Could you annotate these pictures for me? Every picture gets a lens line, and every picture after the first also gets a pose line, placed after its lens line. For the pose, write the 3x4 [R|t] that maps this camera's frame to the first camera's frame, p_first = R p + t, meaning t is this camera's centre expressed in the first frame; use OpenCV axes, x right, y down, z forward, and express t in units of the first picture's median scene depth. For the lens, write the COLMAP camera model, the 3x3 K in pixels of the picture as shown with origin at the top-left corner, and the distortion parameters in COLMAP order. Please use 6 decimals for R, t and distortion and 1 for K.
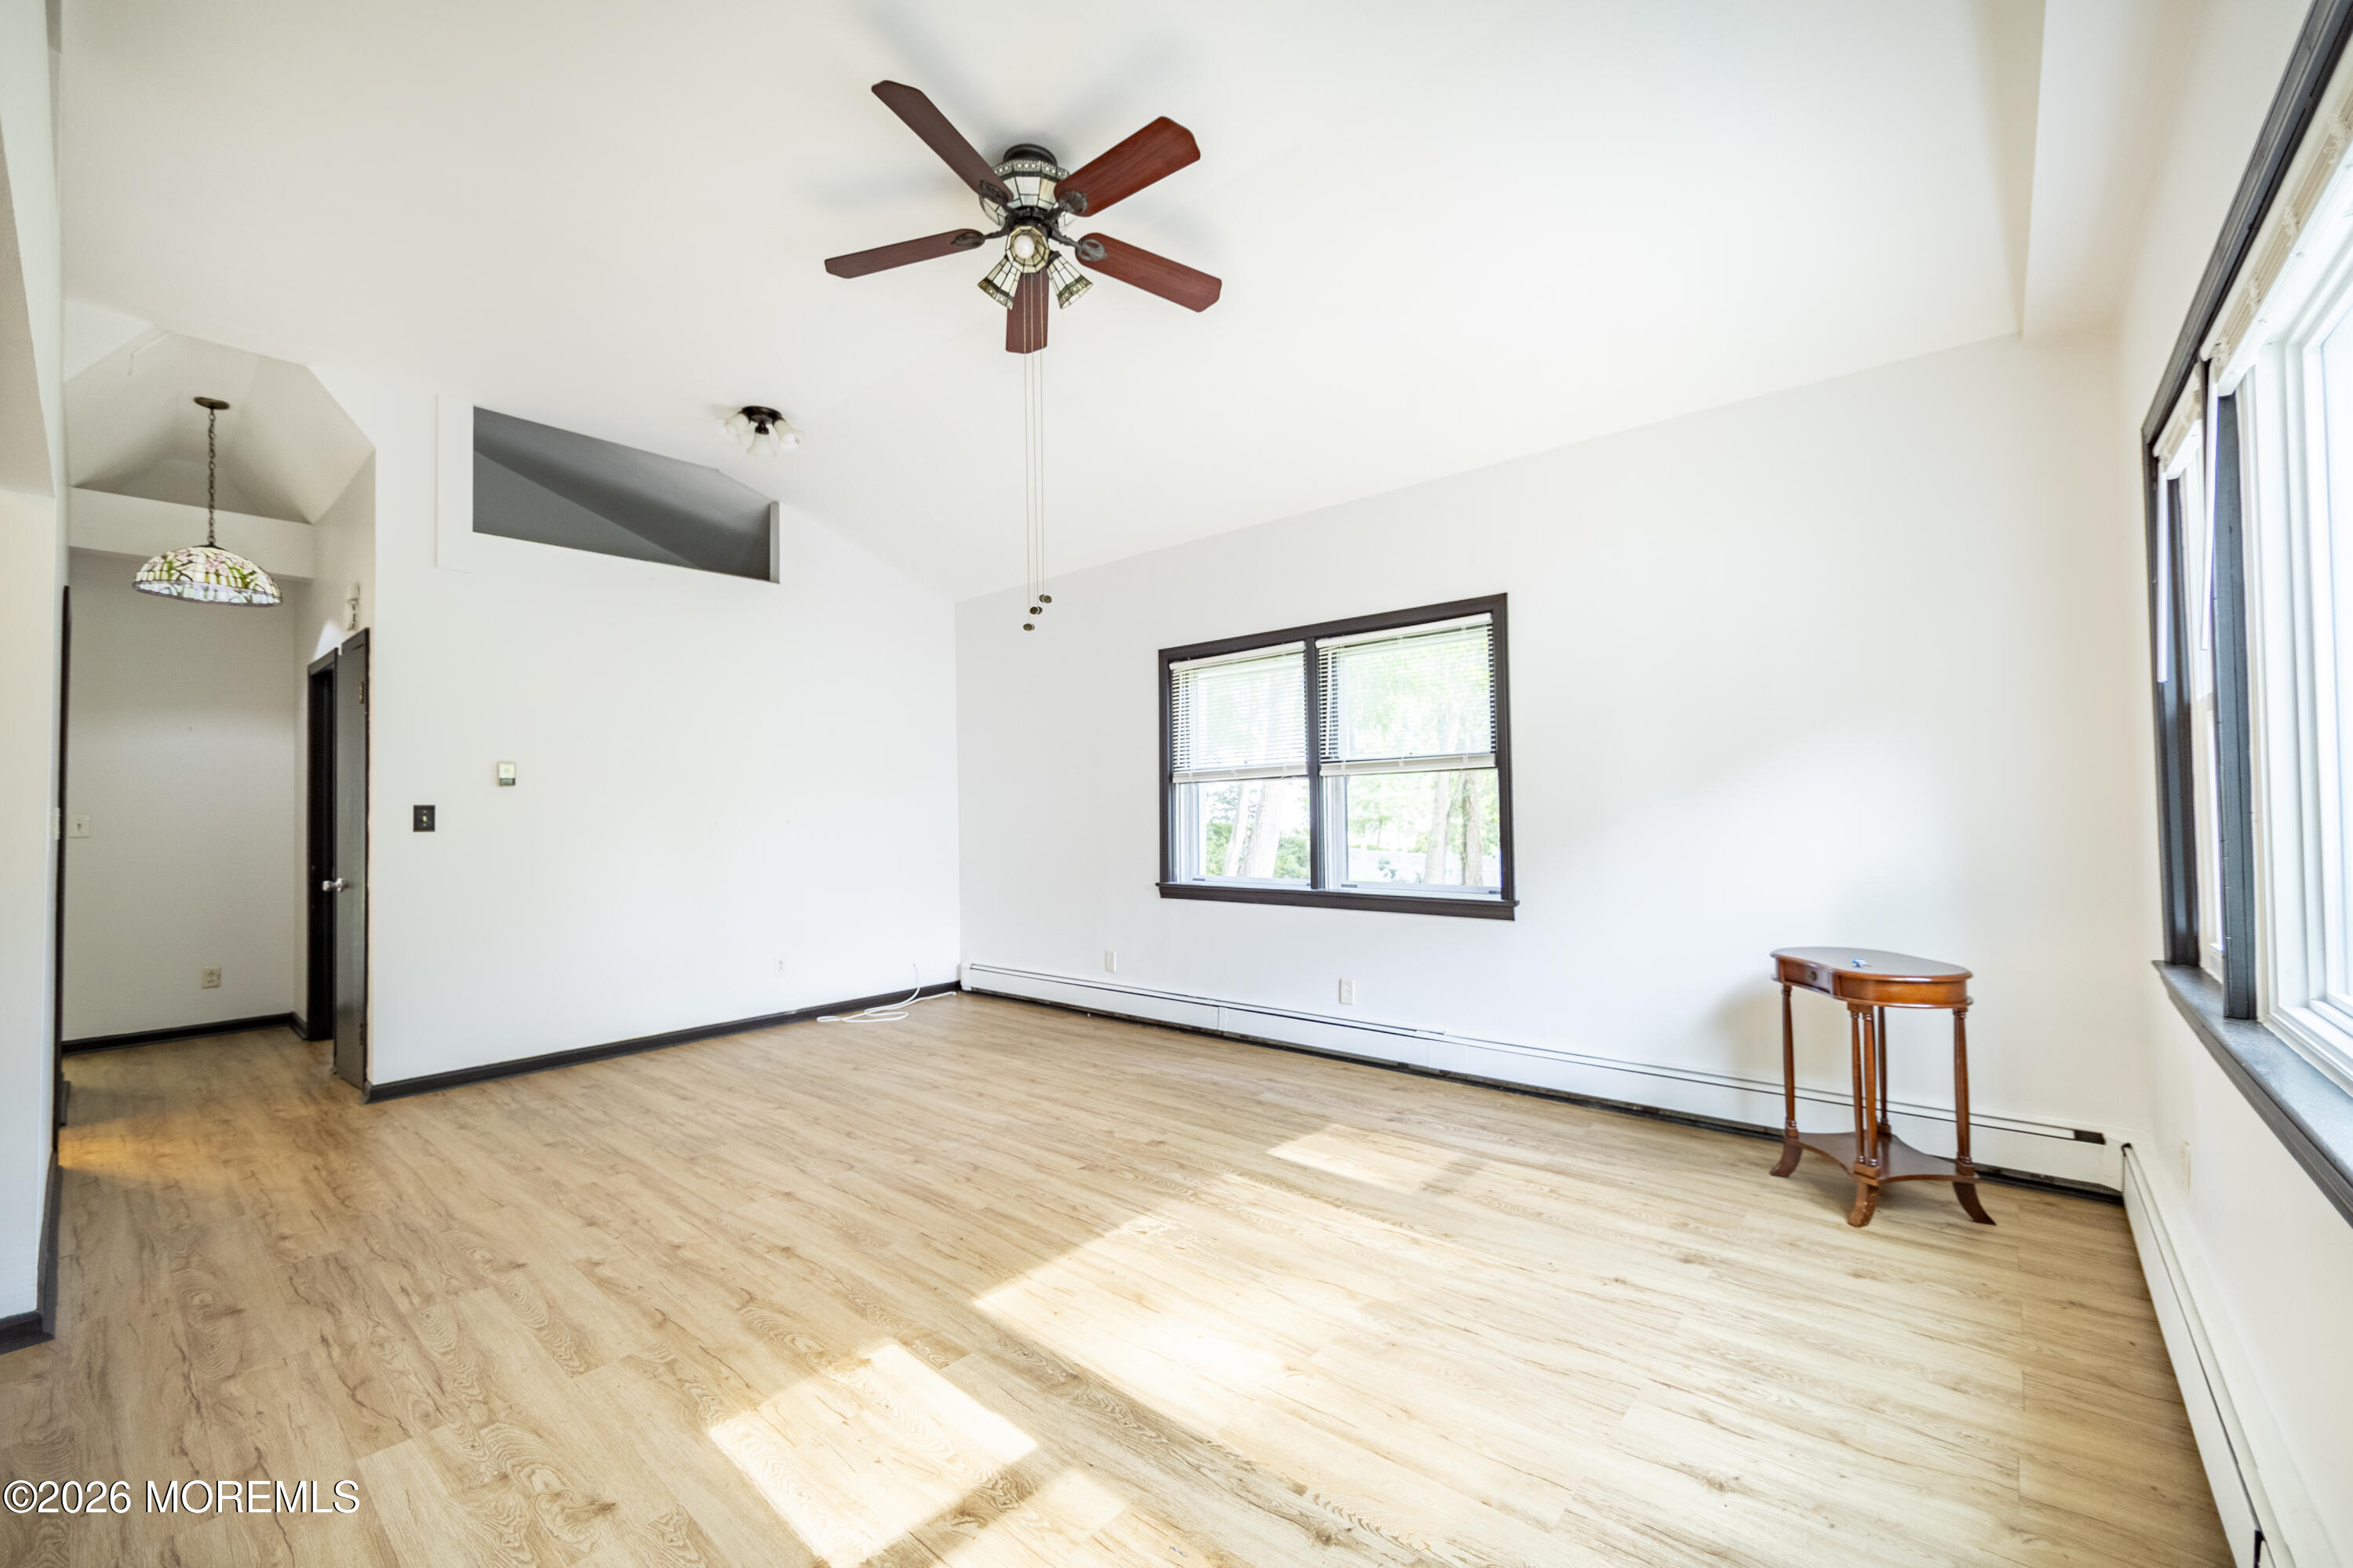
lens RADIAL K [[951.4, 0, 1181.7], [0, 951.4, 788.4], [0, 0, 1]] dist [-0.001459, -0.000015]
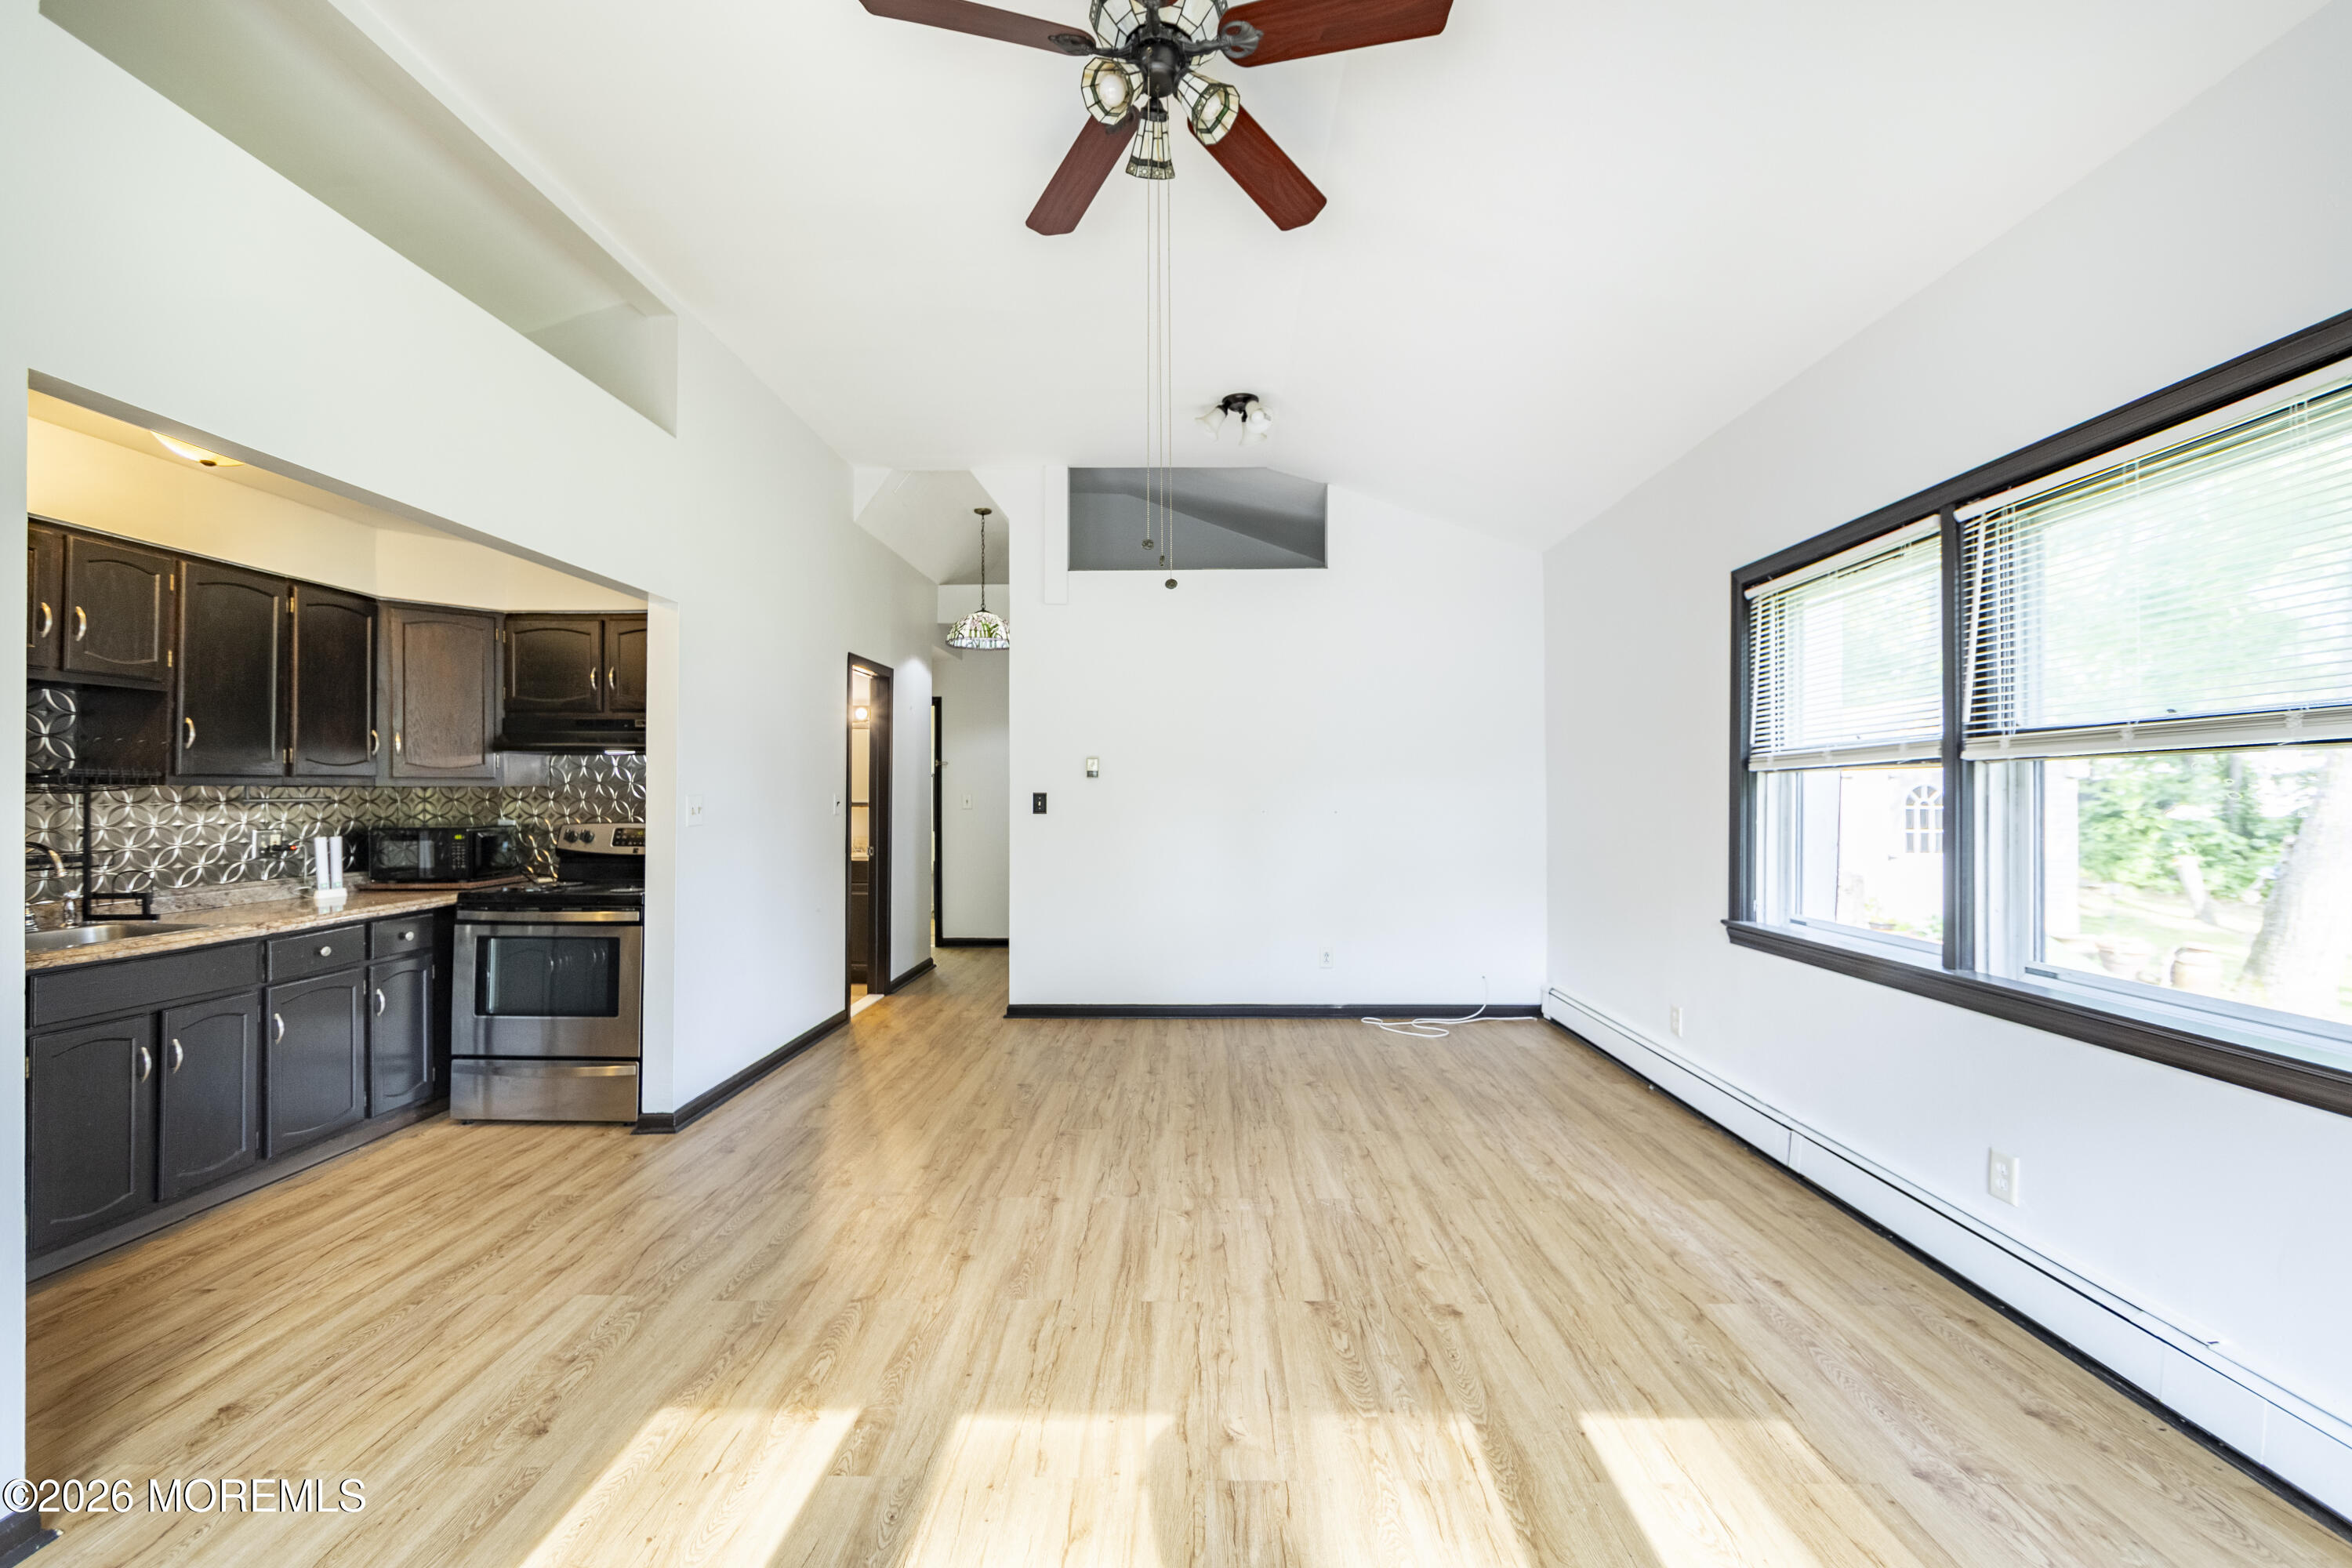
lens RADIAL K [[935.4, 0, 1180.3], [0, 935.4, 785.4], [0, 0, 1]] dist [-0.000306, -0.000307]
pose [[0.638918, 0.008336, -0.769230, 0.305681], [0.007609, 0.999824, 0.017154, -0.013076], [0.769237, -0.016813, 0.638742, 0.366065]]
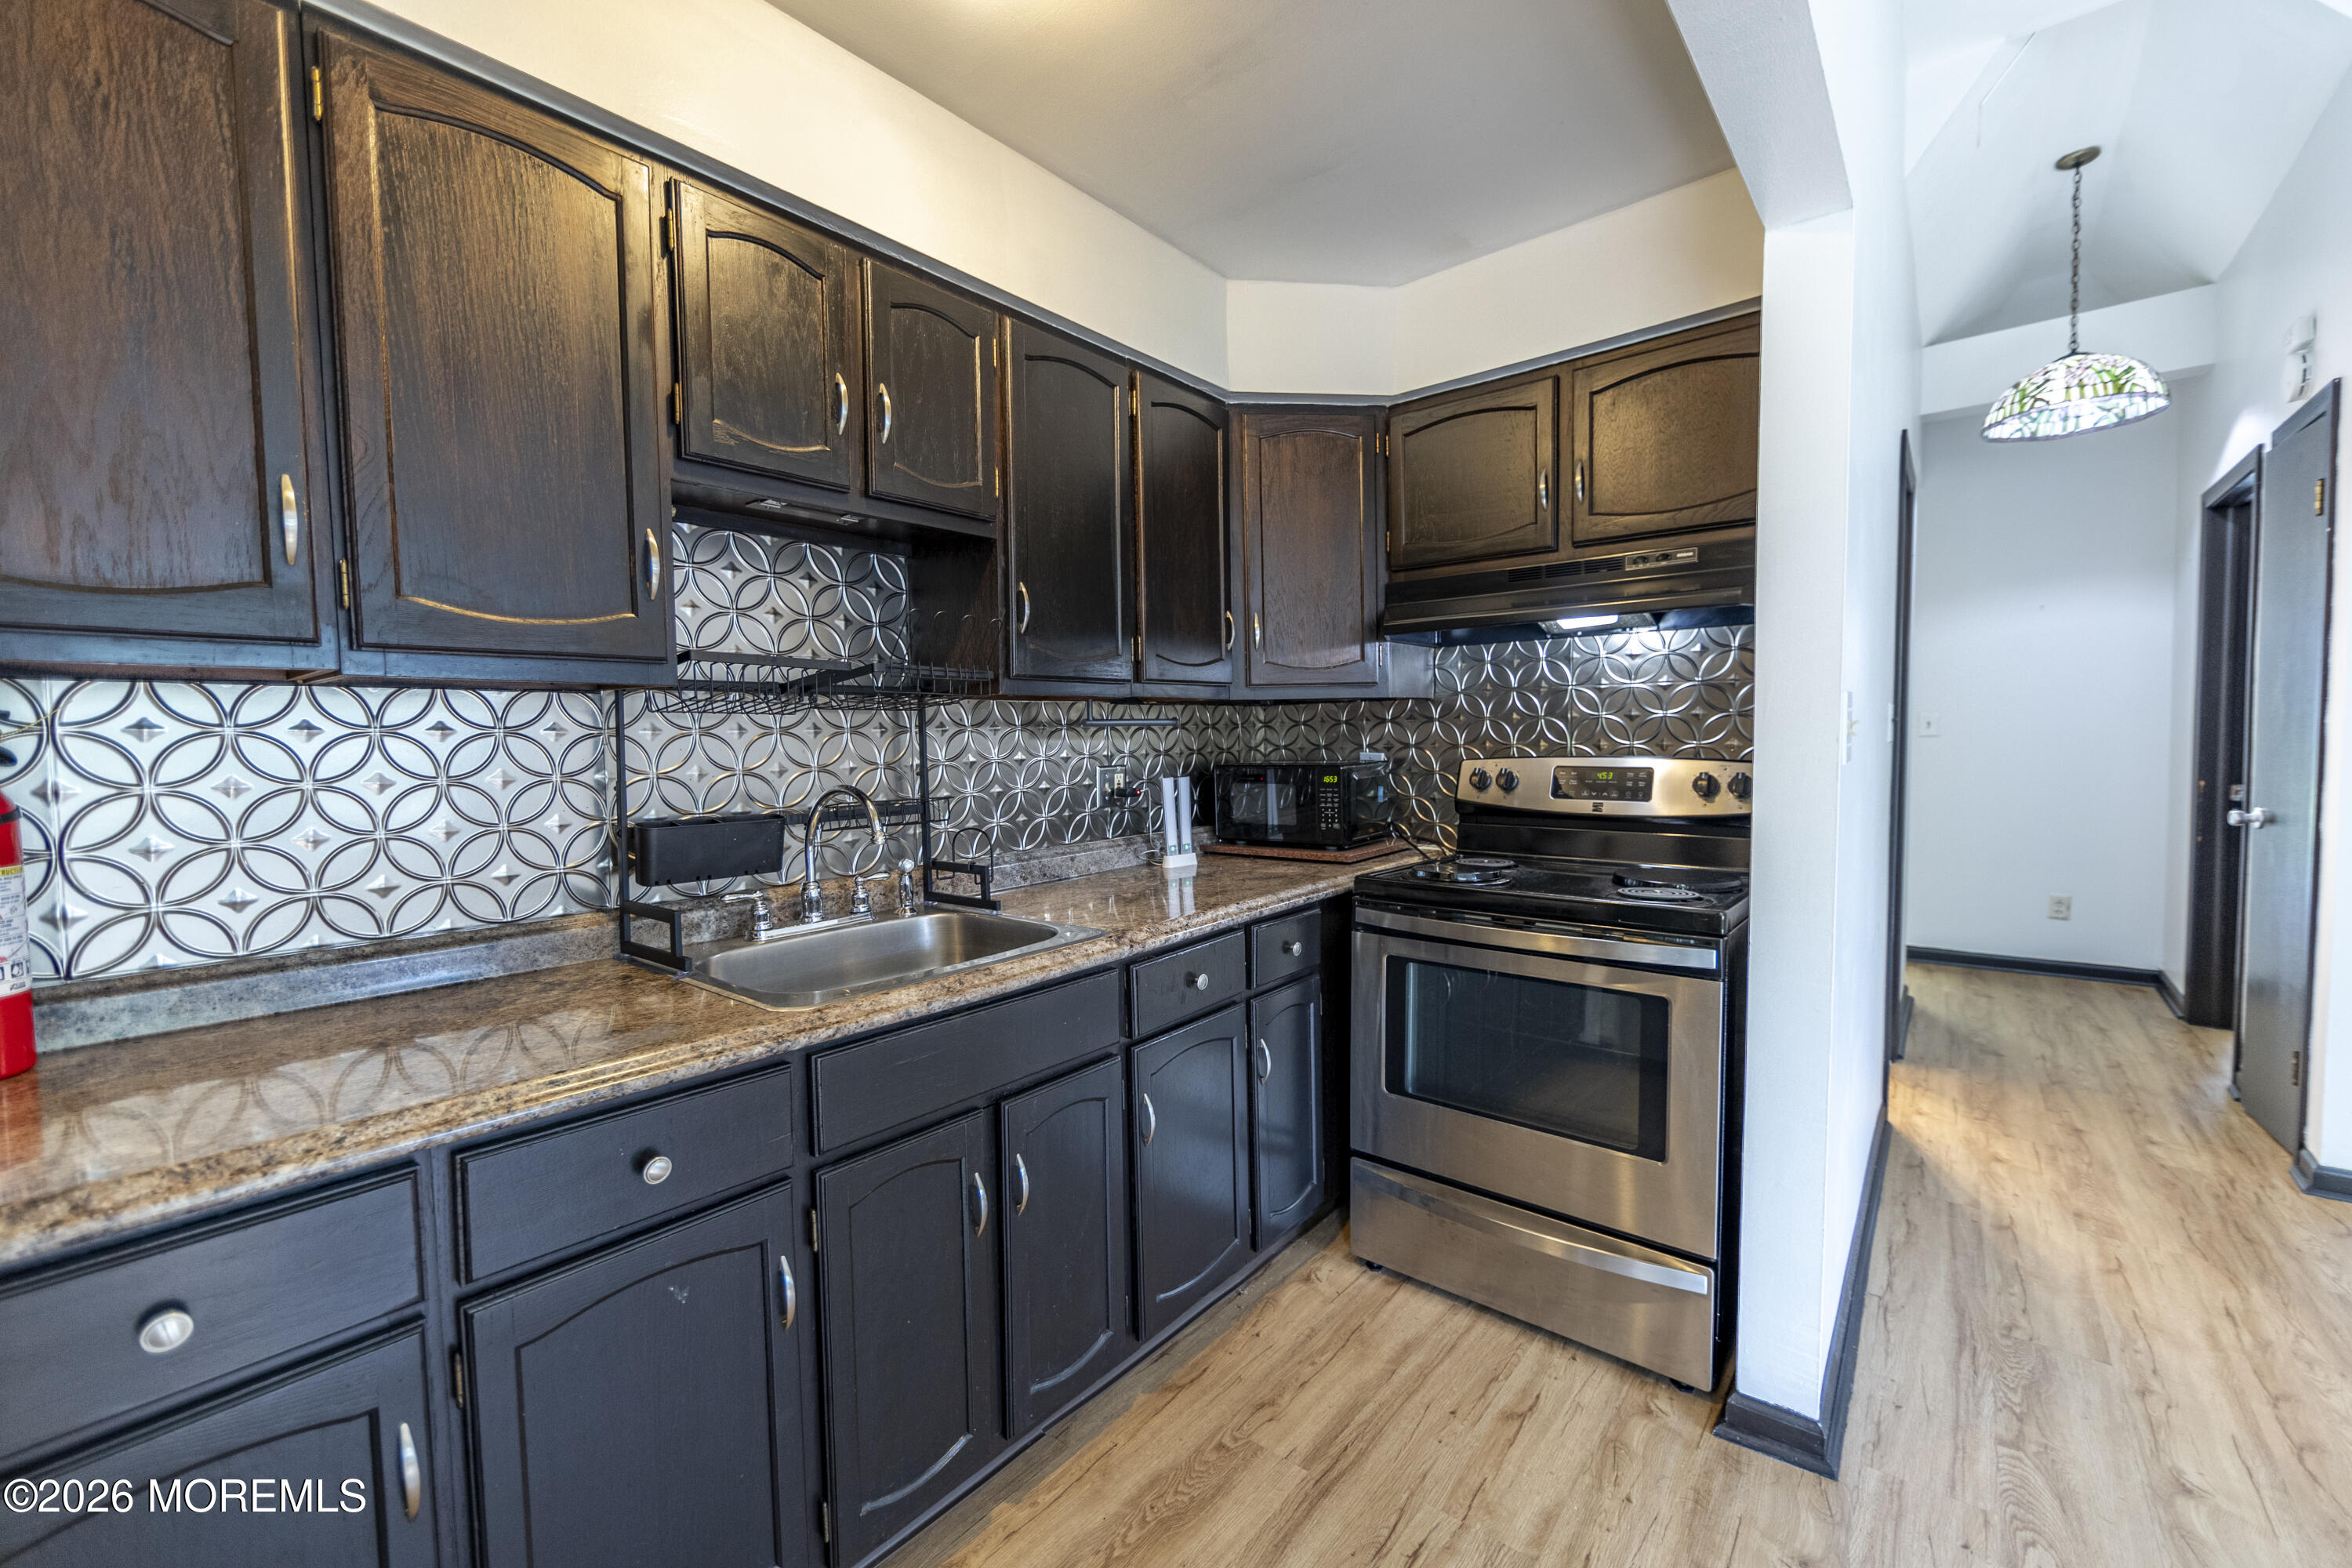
lens RADIAL K [[938.2, 0, 1176.0], [0, 938.2, 784.0], [0, 0, 1]] dist [-0.003133, -0.000823]
pose [[0.020588, 0.065212, -0.997659, -0.312154], [0.039337, 0.997045, 0.065984, 0.010275], [0.999014, -0.040604, 0.017962, 0.297033]]
